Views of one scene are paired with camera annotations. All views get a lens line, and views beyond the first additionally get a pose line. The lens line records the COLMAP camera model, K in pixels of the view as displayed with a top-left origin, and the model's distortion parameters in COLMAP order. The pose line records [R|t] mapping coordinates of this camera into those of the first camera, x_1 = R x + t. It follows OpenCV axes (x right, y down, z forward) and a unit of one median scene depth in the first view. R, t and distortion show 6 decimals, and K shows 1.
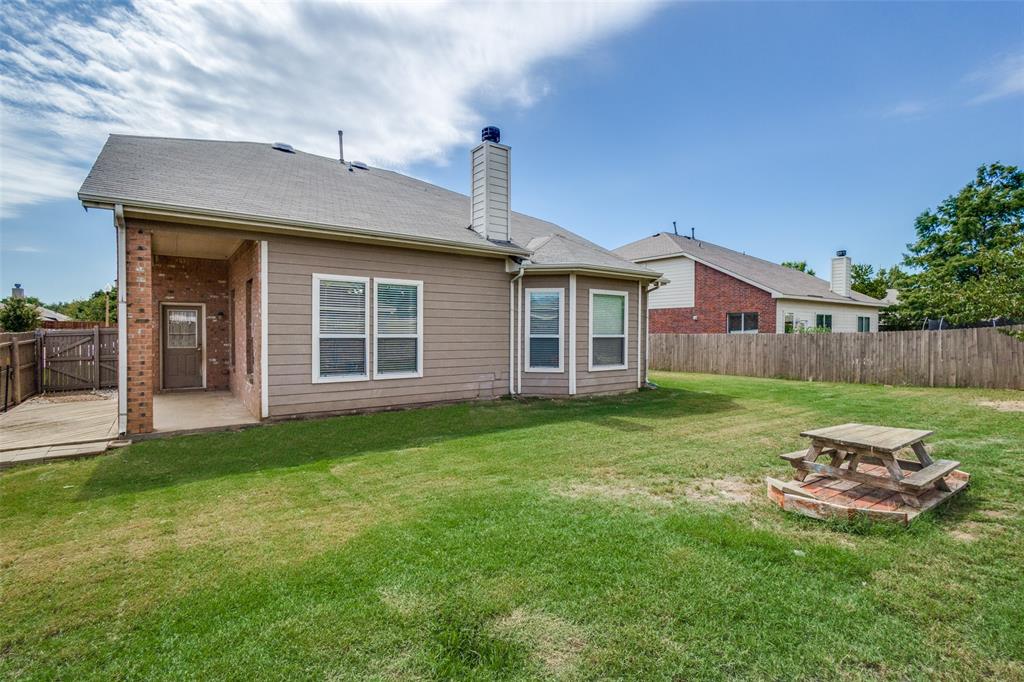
lens RADIAL K [[485.3, 0, 512.0], [0, 485.3, 341.0], [0, 0, 1]] dist [0.019406, -0.006644]
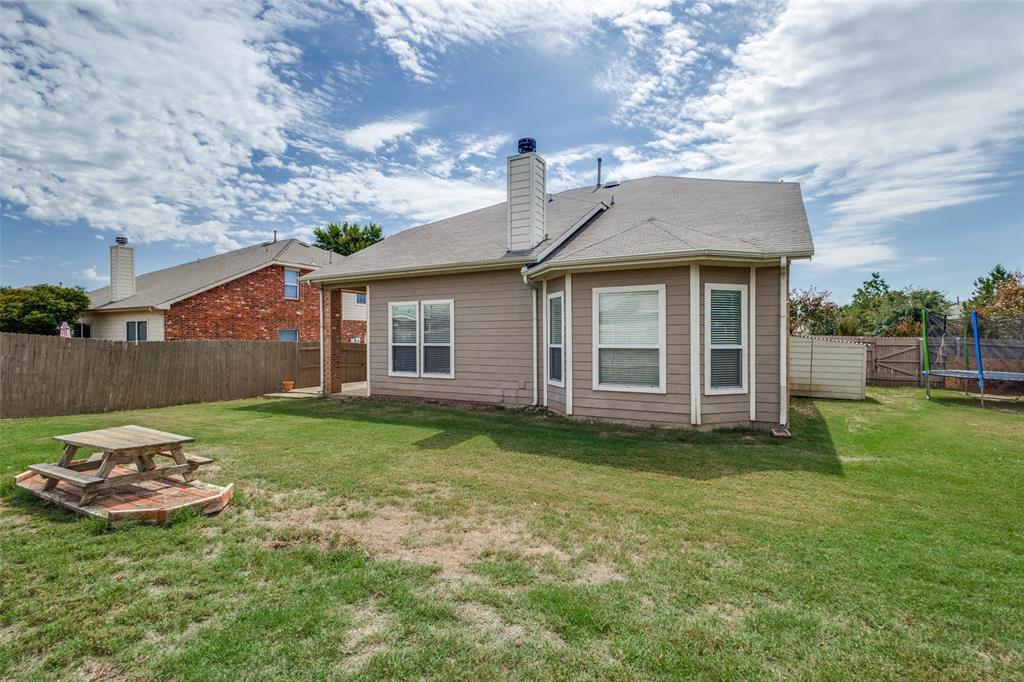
lens RADIAL K [[485.3, 0, 512.0], [0, 485.3, 341.0], [0, 0, 1]] dist [0.019406, -0.006644]
pose [[0.429292, -0.000975, -0.903165, 0.829903], [-0.014117, 0.999870, -0.007789, -0.010562], [0.903056, 0.016093, 0.429222, 0.527127]]
